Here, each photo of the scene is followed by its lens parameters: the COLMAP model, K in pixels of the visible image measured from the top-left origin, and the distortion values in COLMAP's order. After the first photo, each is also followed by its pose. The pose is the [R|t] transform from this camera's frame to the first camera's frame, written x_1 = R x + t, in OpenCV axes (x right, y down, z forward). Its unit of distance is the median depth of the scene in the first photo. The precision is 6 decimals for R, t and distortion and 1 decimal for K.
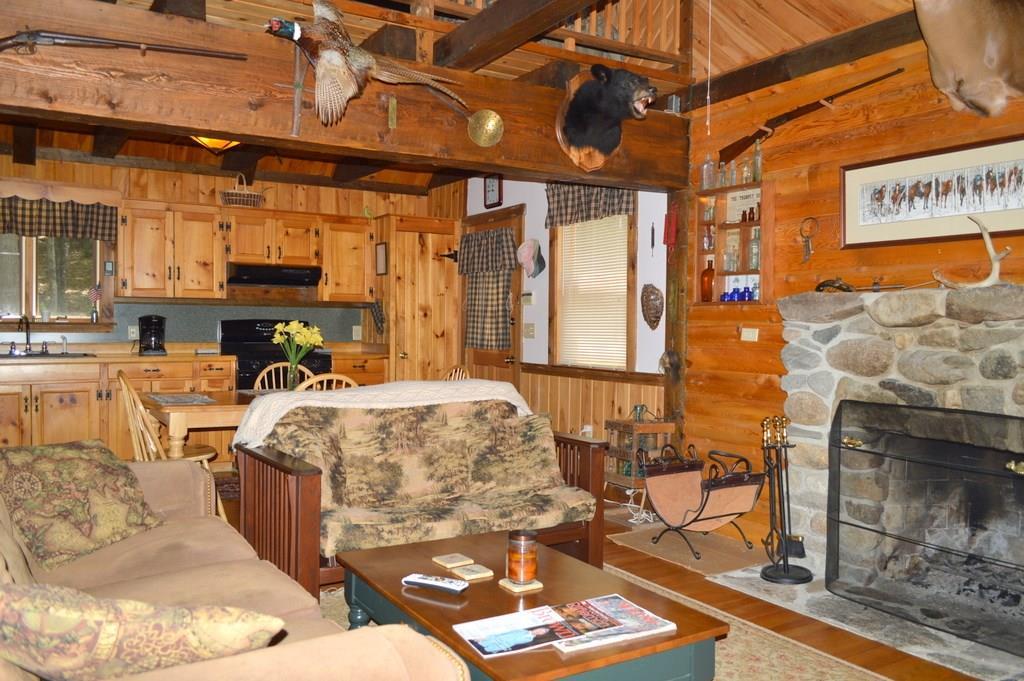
lens RADIAL K [[810.7, 0, 512.0], [0, 810.7, 340.5], [0, 0, 1]] dist [-0.000156, 0.001071]
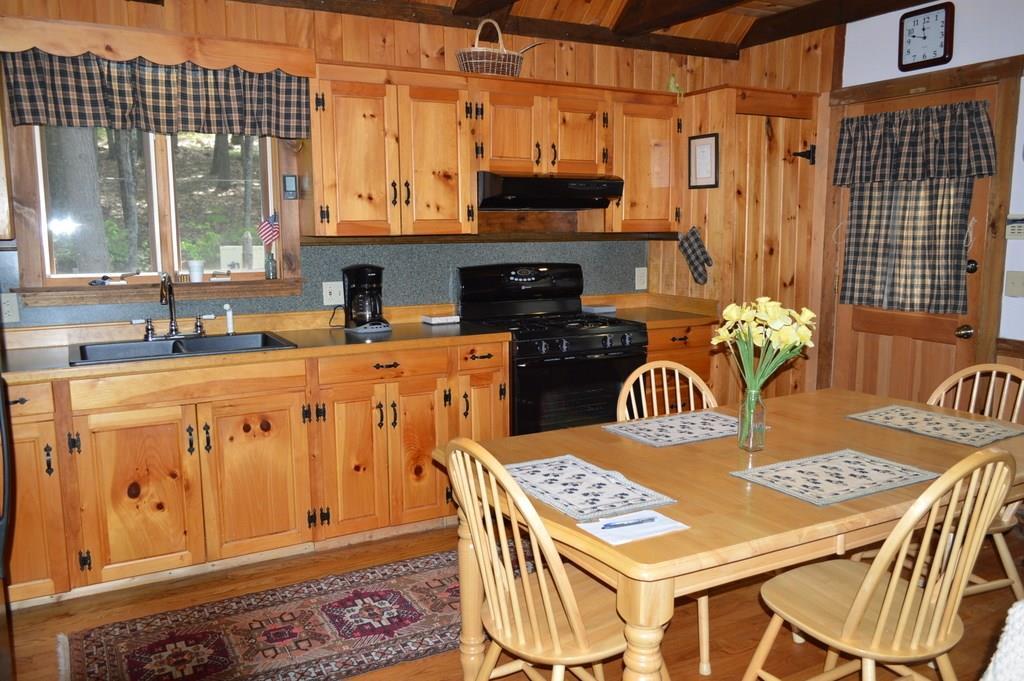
lens RADIAL K [[797.5, 0, 512.0], [0, 797.5, 340.5], [0, 0, 1]] dist [-0.007420, -0.001624]
pose [[0.998687, -0.008763, -0.050474, -0.302998], [0.014927, 0.992287, 0.123061, -0.046271], [0.049007, -0.123653, 0.991115, 0.411316]]
